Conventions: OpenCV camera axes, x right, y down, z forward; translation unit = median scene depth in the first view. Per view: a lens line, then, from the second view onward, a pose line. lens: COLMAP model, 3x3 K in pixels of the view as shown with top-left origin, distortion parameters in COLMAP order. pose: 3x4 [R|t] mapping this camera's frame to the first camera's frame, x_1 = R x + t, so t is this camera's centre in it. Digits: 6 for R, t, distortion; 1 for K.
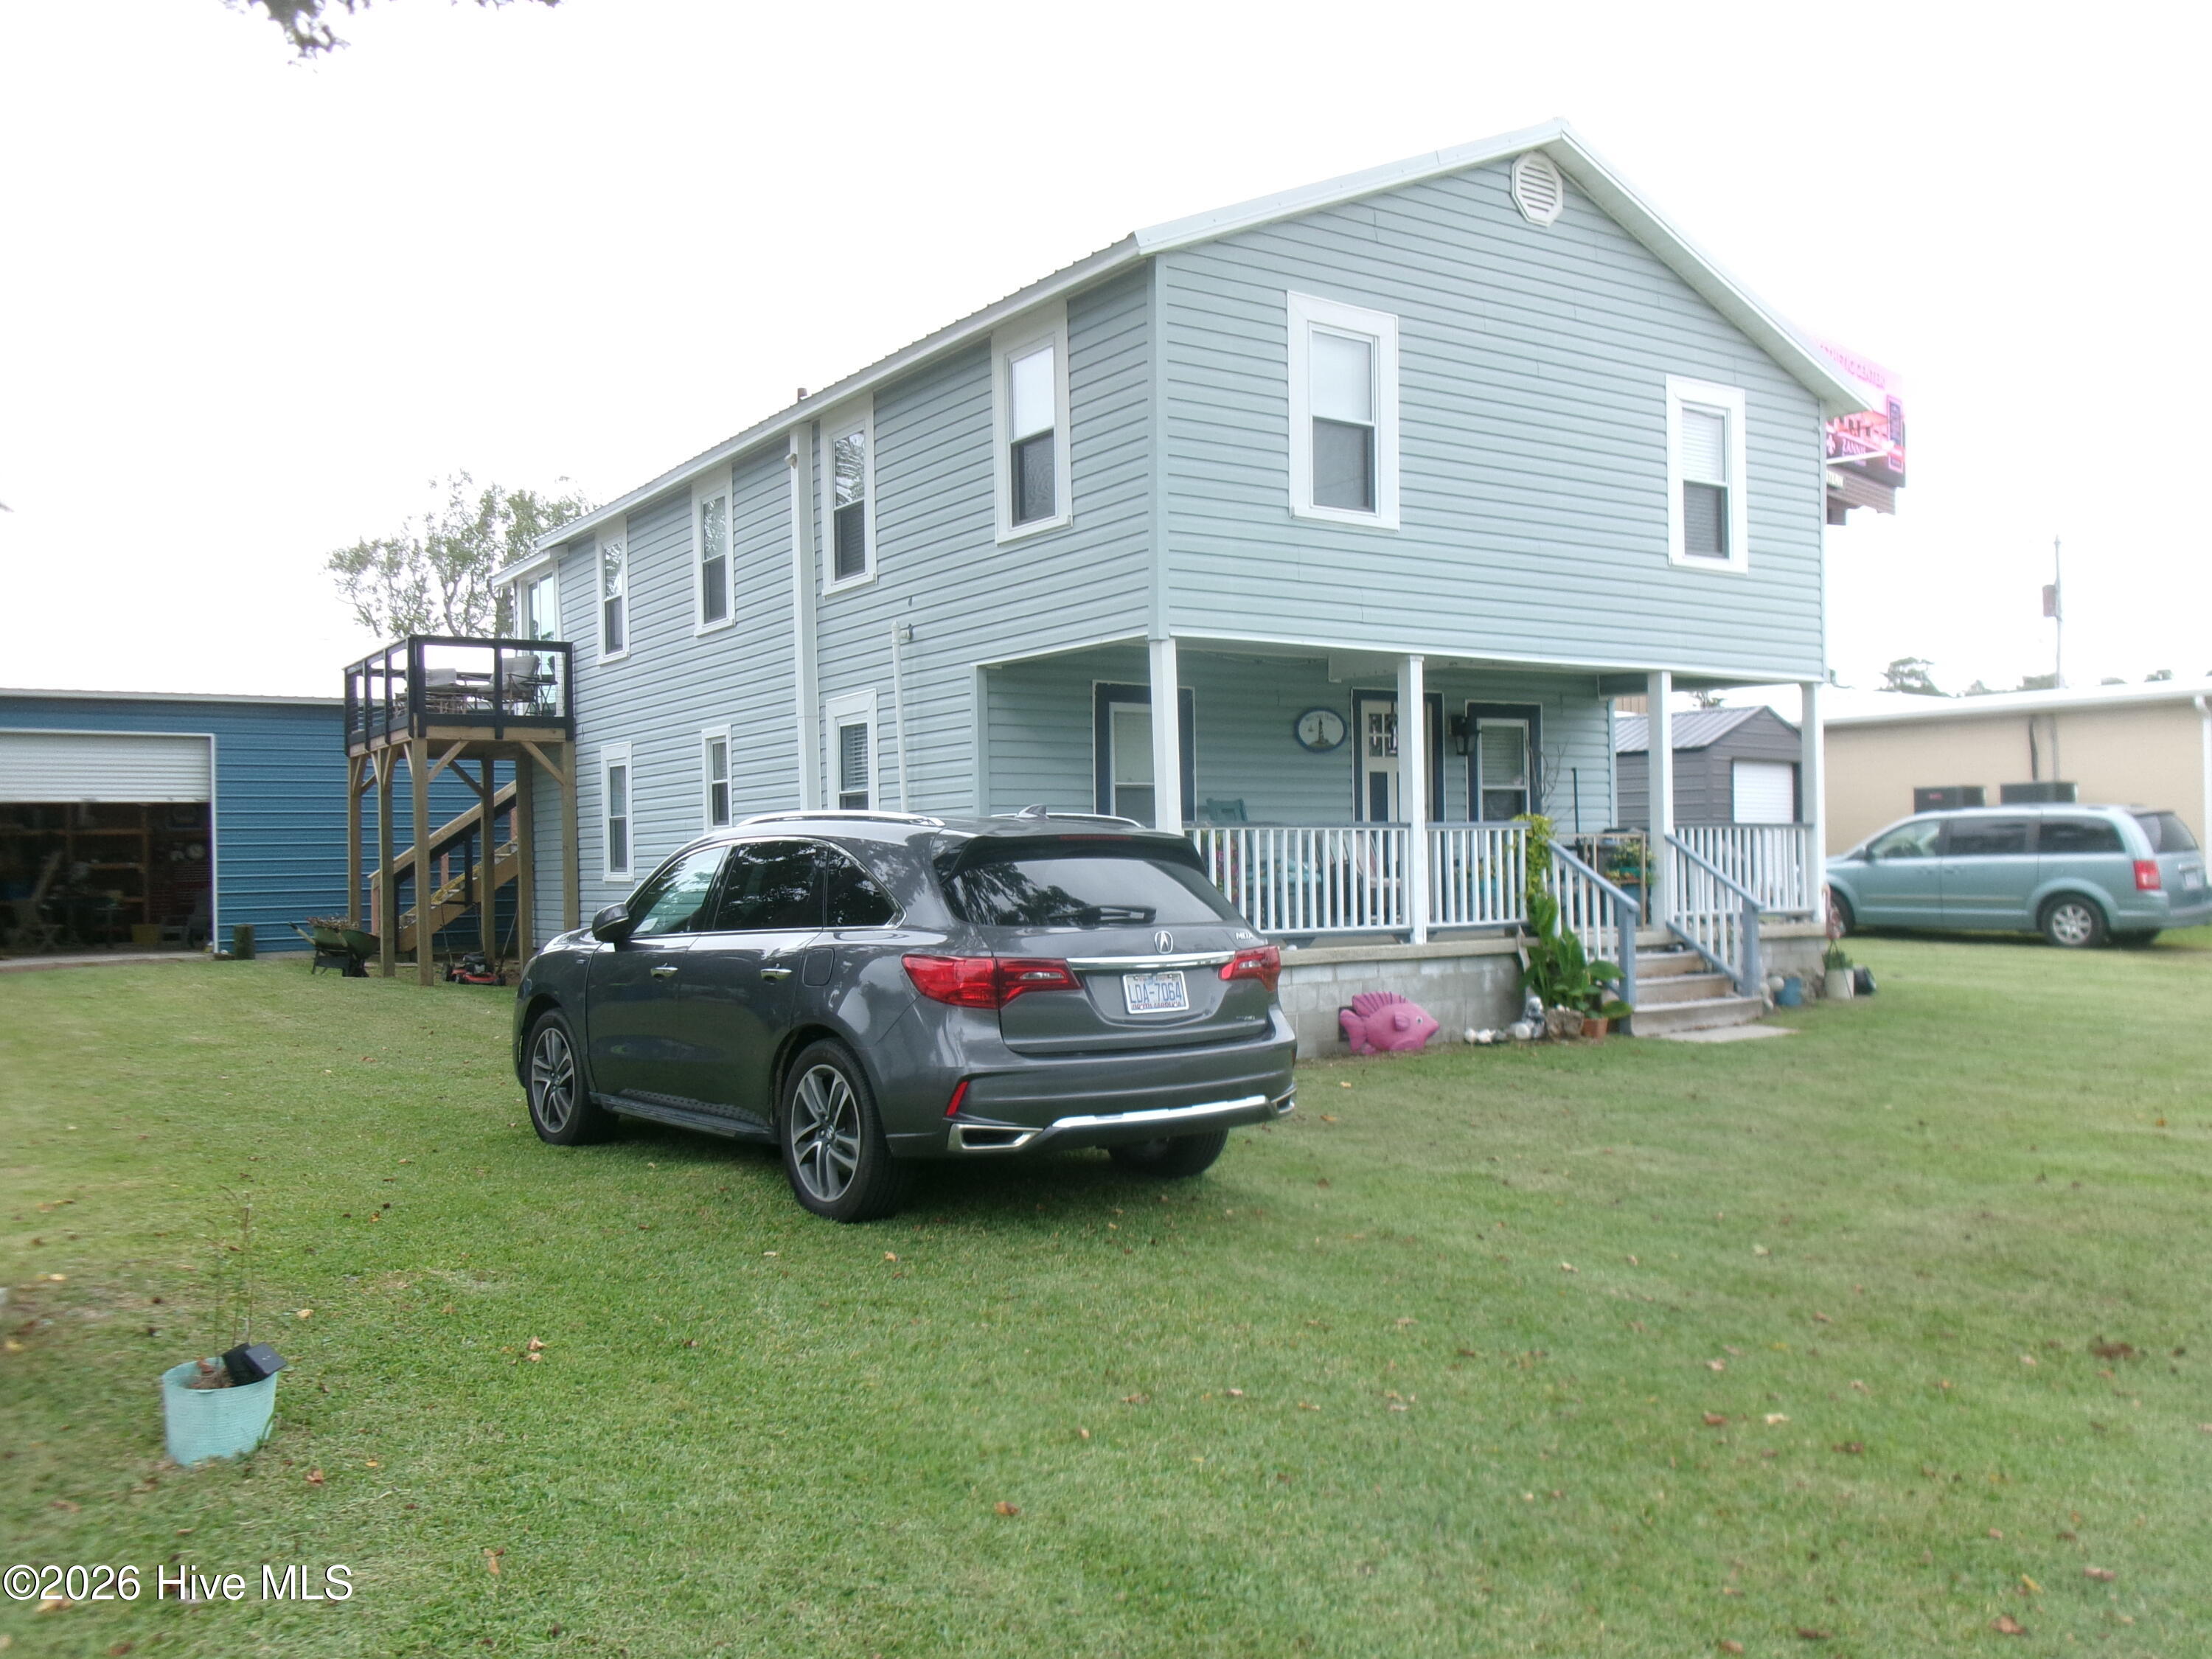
lens RADIAL K [[1814.4, 0, 1104.8], [0, 1814.4, 844.8], [0, 0, 1]] dist [0.001860, -0.012049]
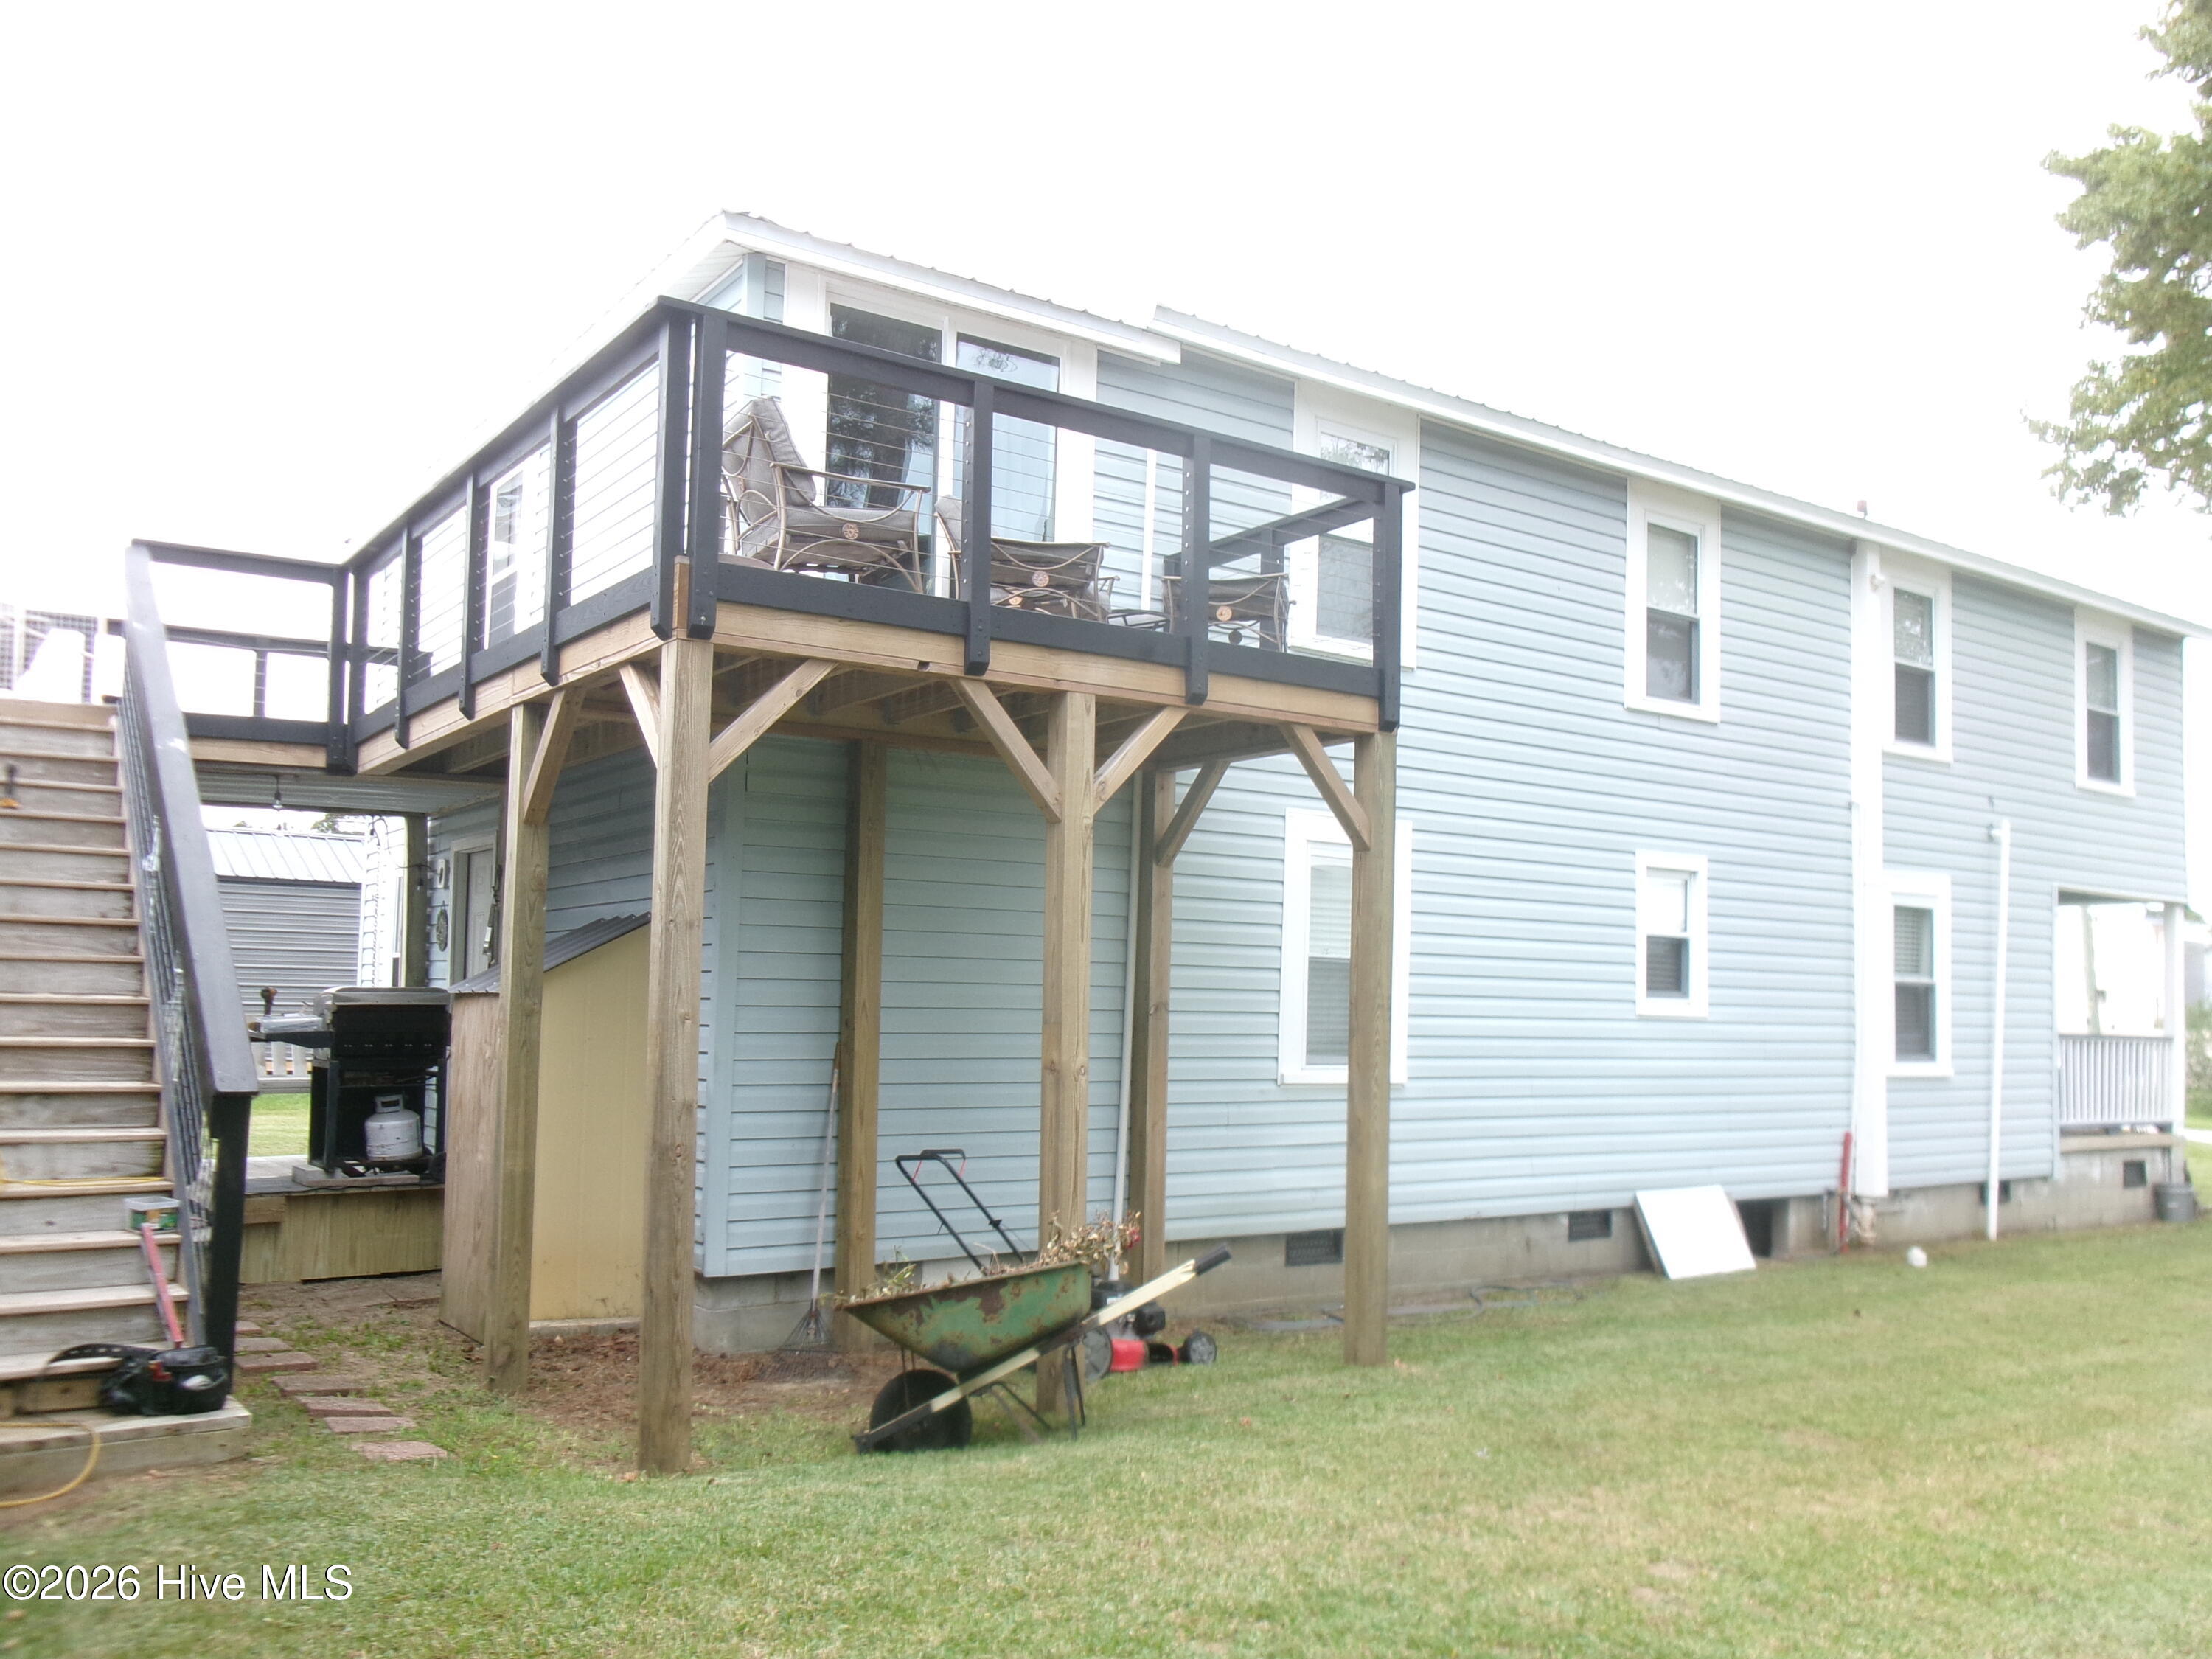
lens RADIAL K [[1814.4, 0, 1109.2], [0, 1814.4, 828.4], [0, 0, 1]] dist [0.001860, -0.012049]
pose [[-0.027899, 0.121140, 0.992243, -1.002771], [-0.029999, 0.992081, -0.121964, 0.017391], [-0.999161, -0.033169, -0.024044, 1.389273]]
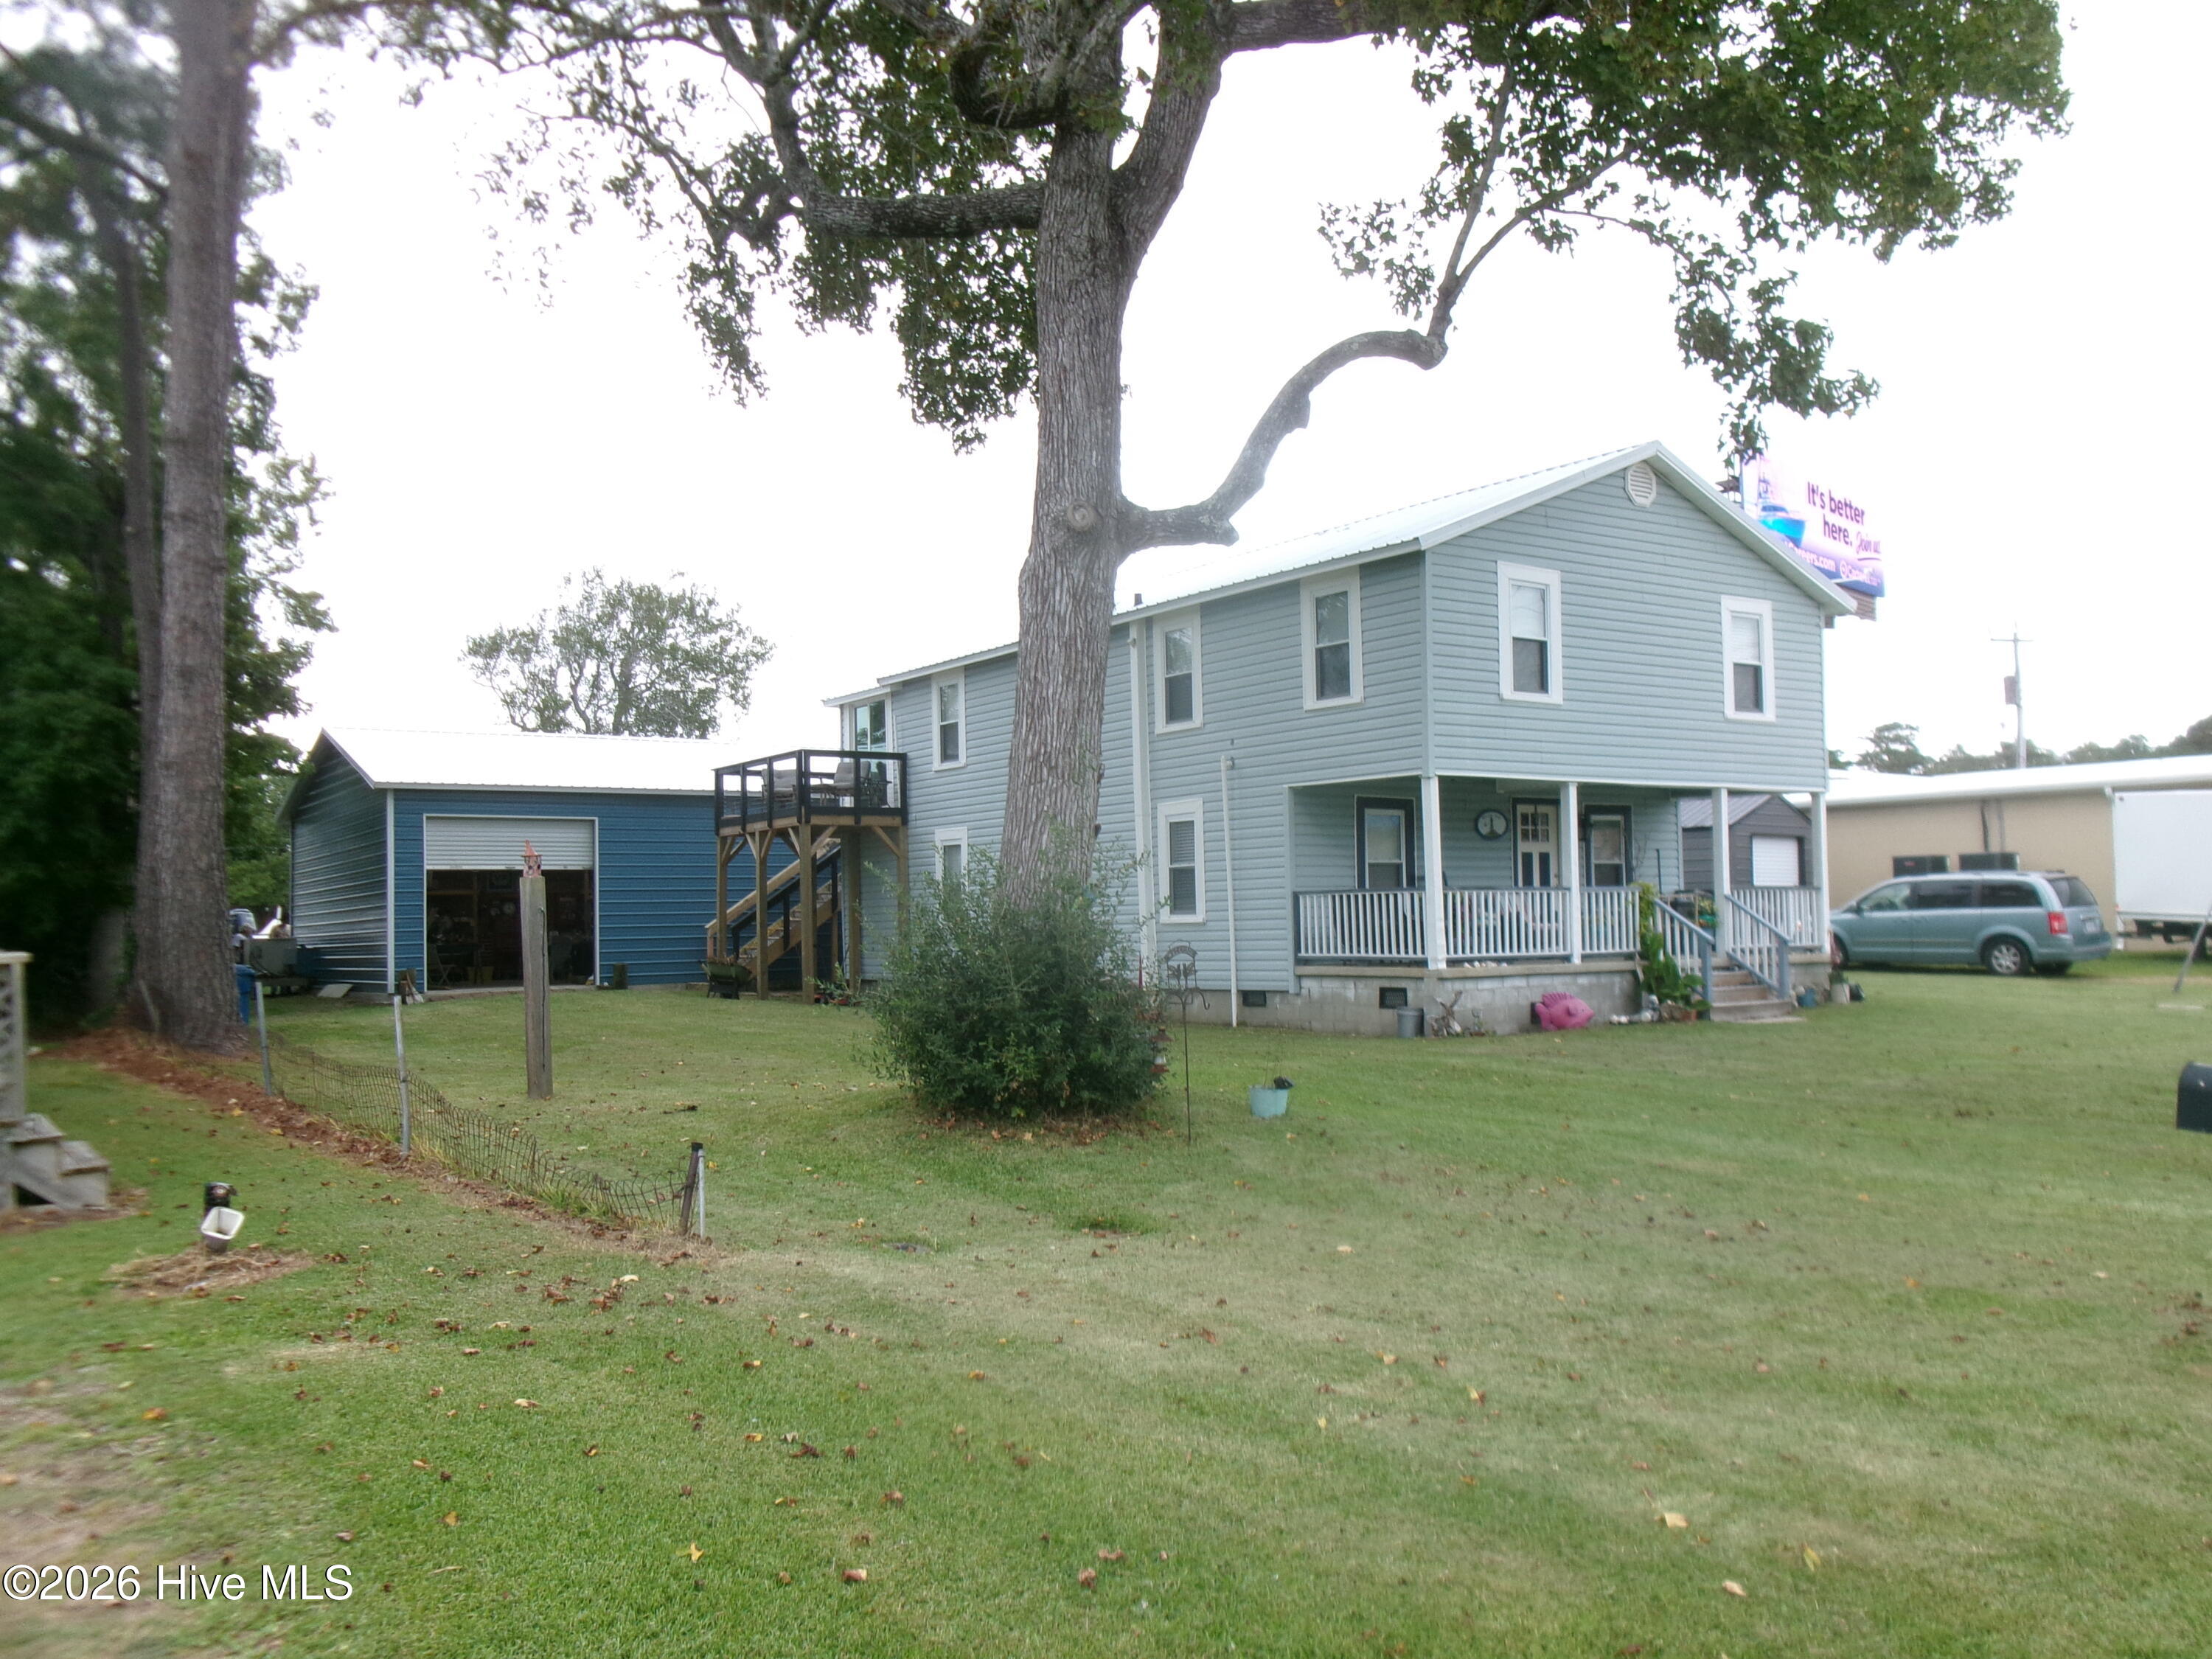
lens RADIAL K [[1814.4, 0, 1107.5], [0, 1814.4, 825.9], [0, 0, 1]] dist [0.001860, -0.012049]
pose [[0.999979, -0.000458, 0.006469, -0.204665], [0.000735, 0.999078, -0.042930, 0.002001], [-0.006443, 0.042934, 0.999057, -0.486276]]
